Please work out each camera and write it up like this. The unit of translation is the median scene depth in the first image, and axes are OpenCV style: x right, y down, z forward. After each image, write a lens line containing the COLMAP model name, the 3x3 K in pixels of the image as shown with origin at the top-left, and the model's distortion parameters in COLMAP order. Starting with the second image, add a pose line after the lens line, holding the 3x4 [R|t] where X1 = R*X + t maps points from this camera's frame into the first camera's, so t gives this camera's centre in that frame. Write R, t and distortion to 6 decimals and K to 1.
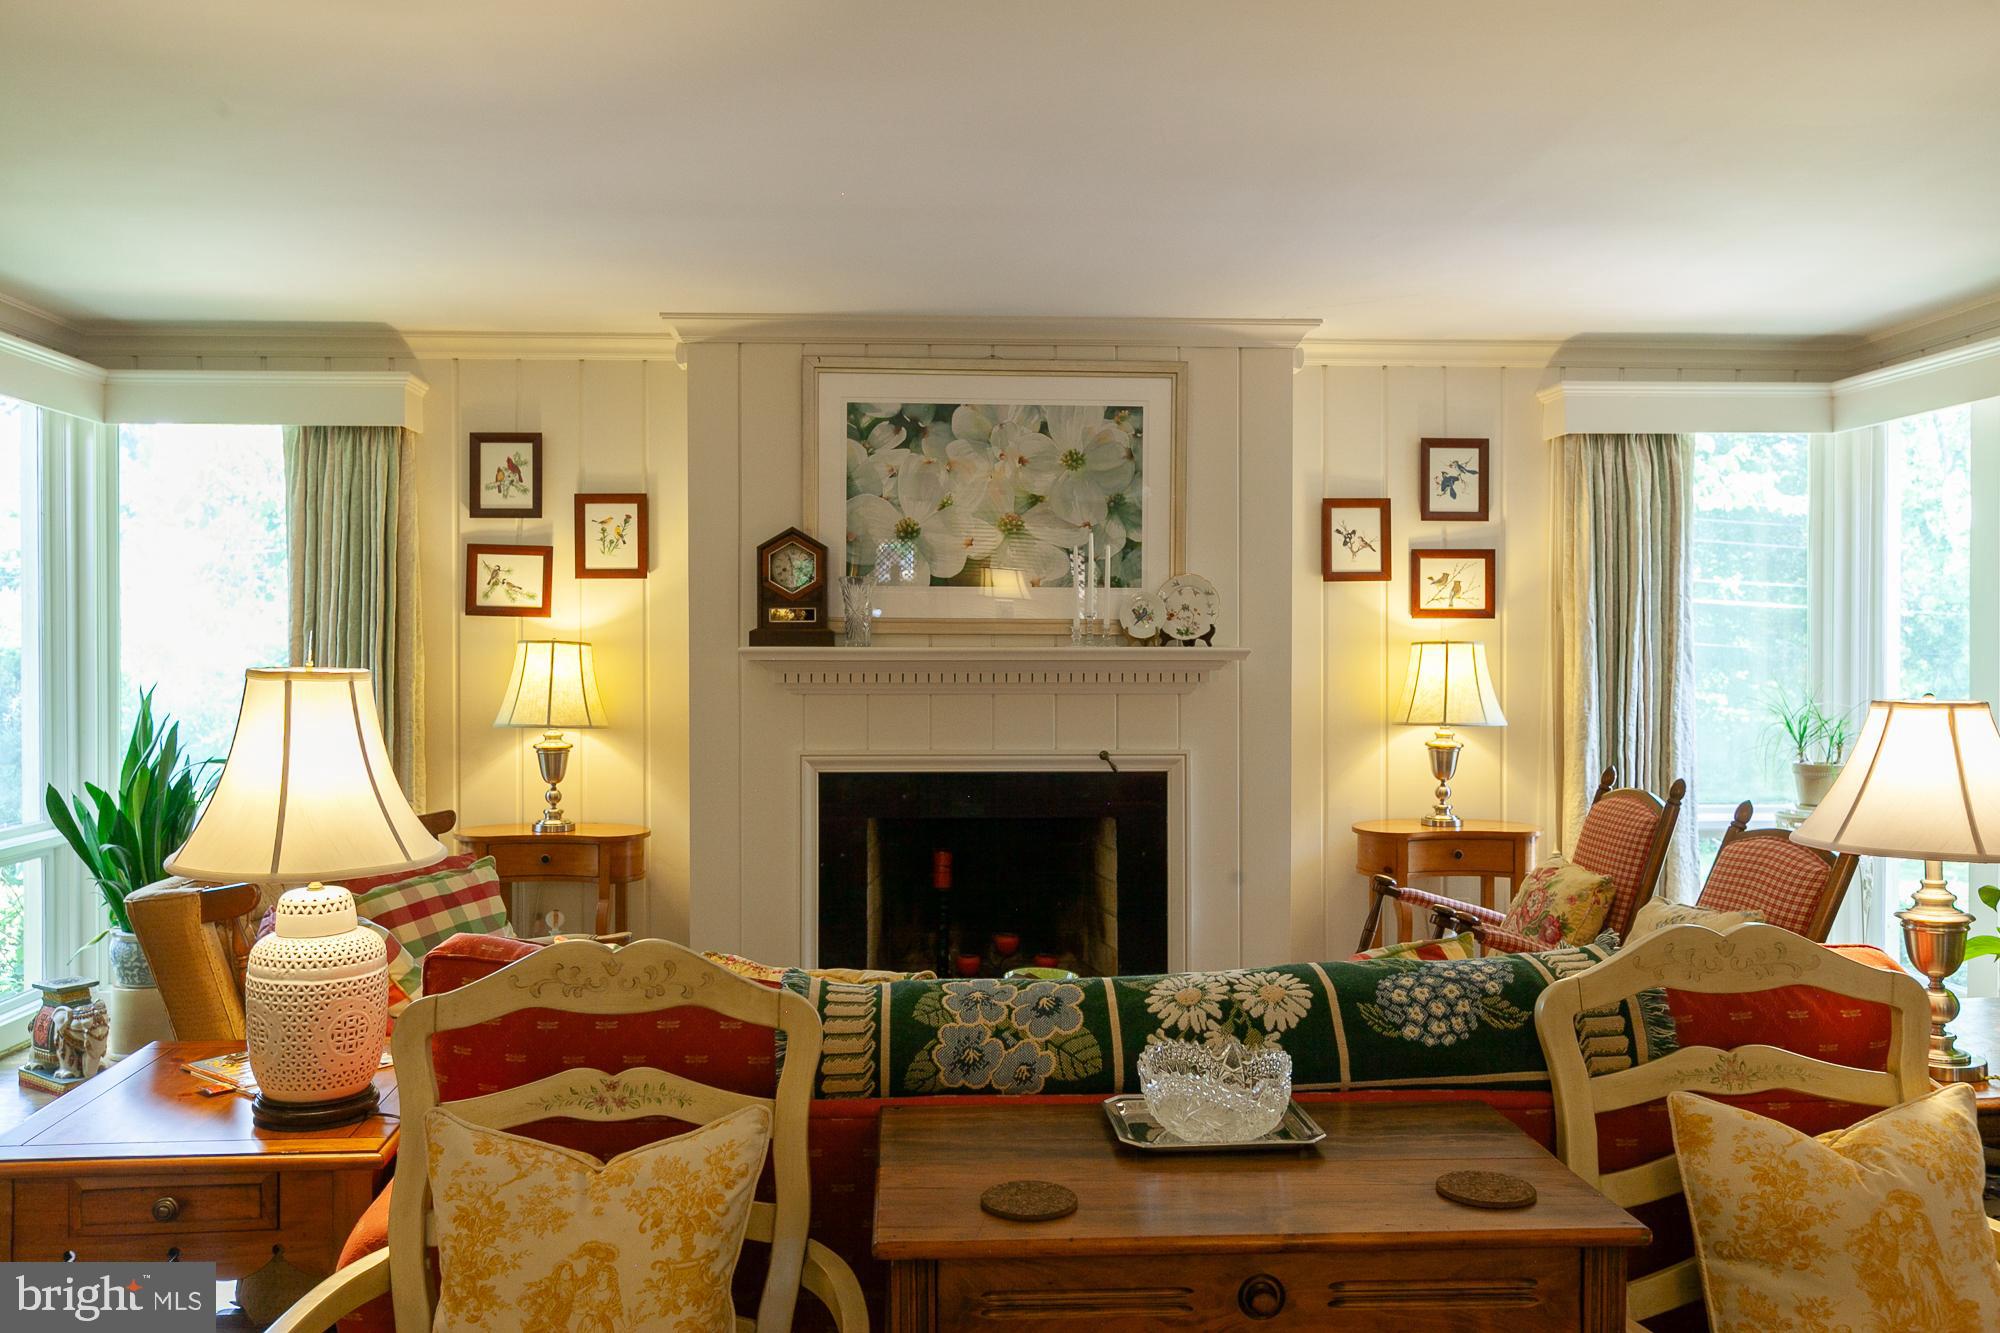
lens RADIAL K [[1499.7, 0, 1016.8], [0, 1499.7, 657.9], [0, 0, 1]] dist [-0.000827, -0.001765]
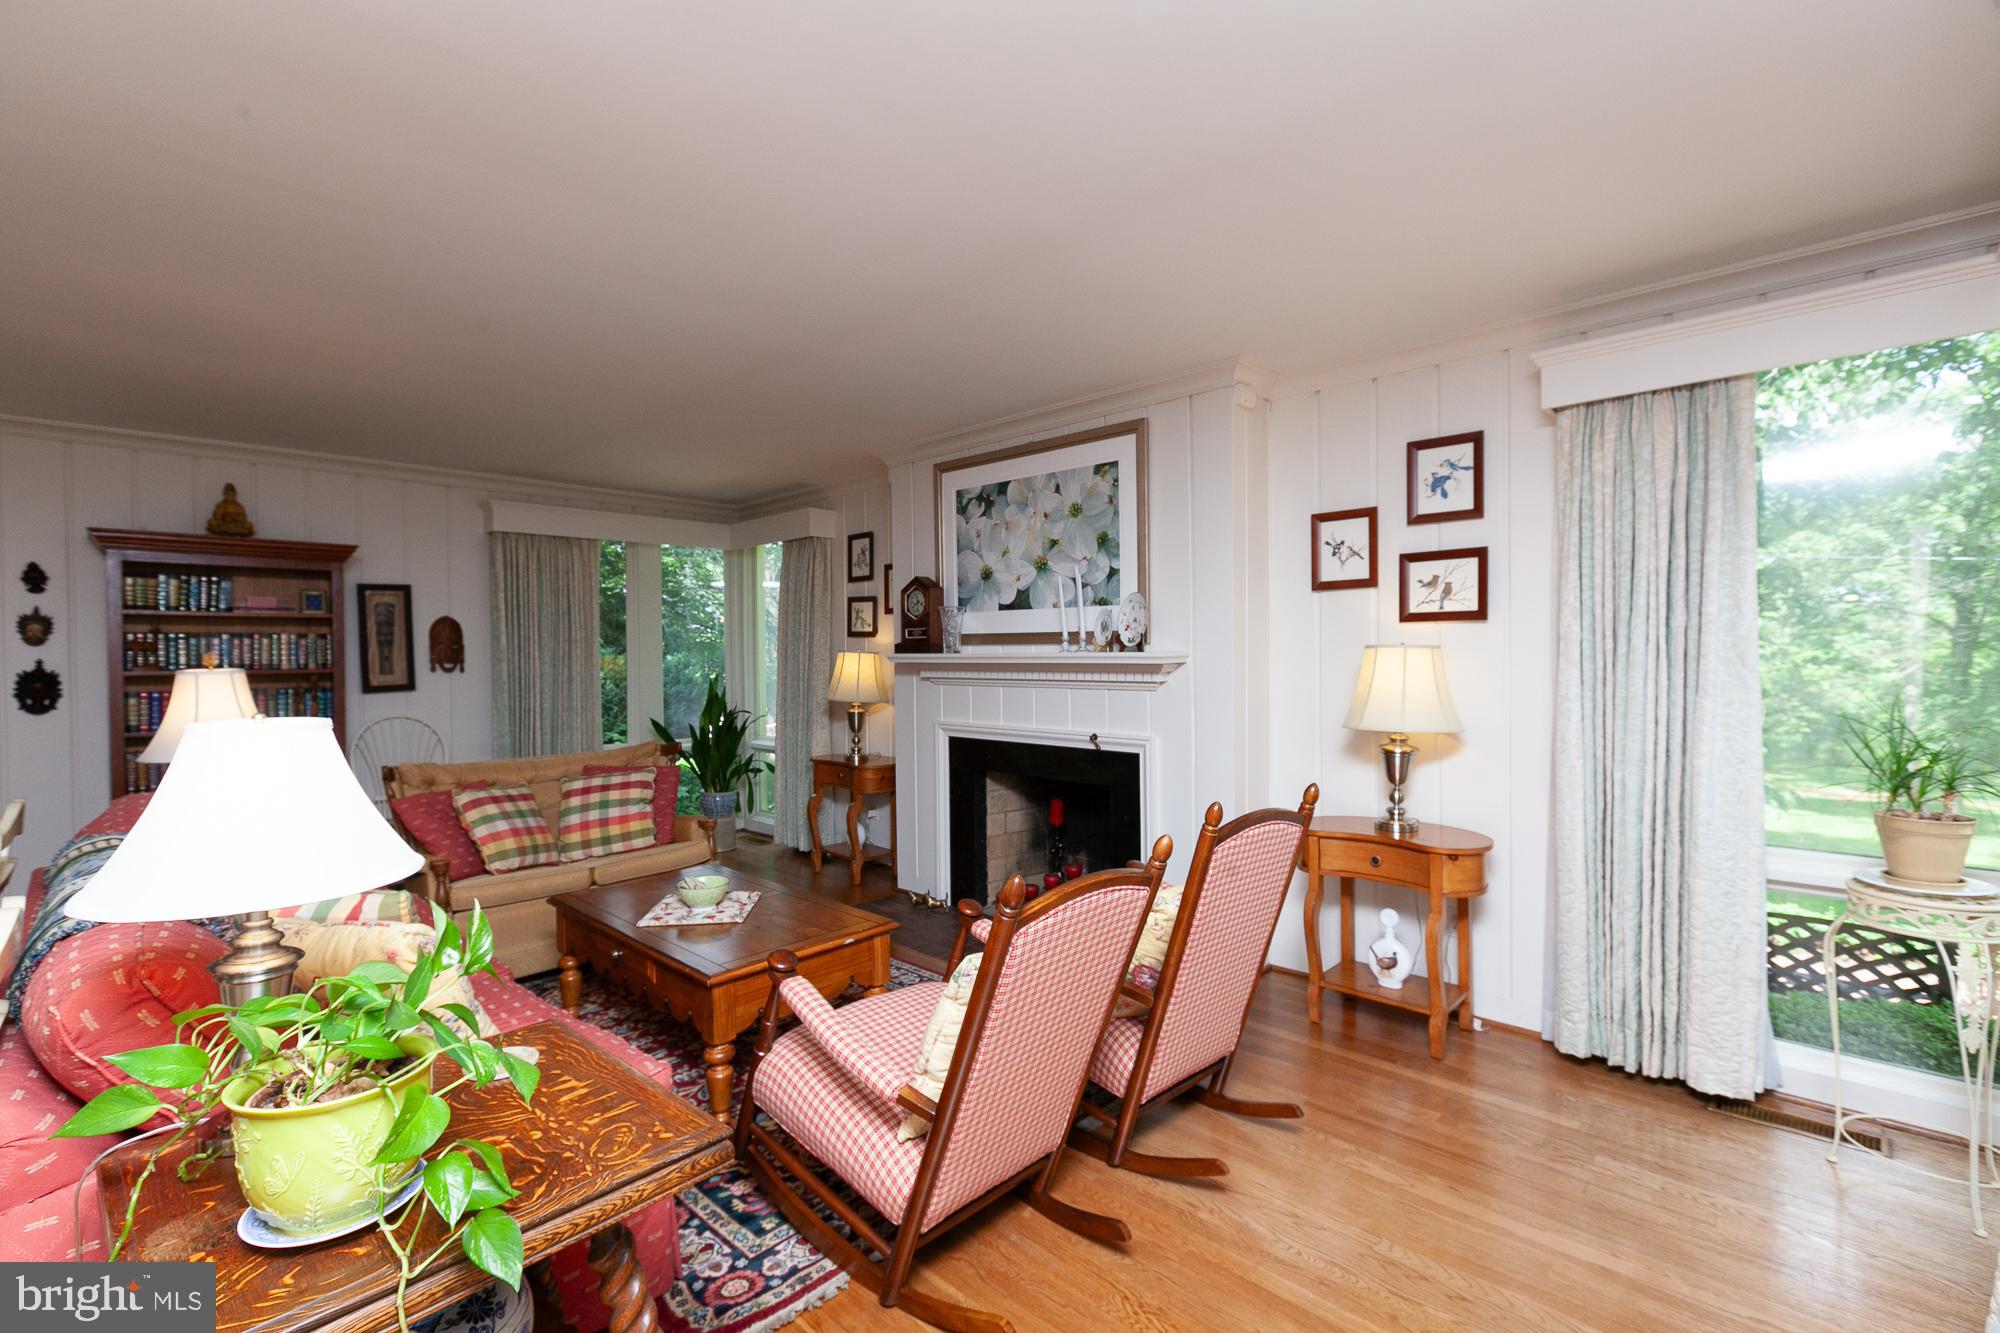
lens RADIAL K [[908.2, 0, 939.1], [0, 908.2, 667.8], [0, 0, 1]] dist [0.005301, -0.000066]
pose [[0.668606, 0.006125, -0.743592, 0.526985], [0.001262, 0.999955, 0.009371, -0.001800], [0.743616, -0.007204, 0.668568, 0.365612]]
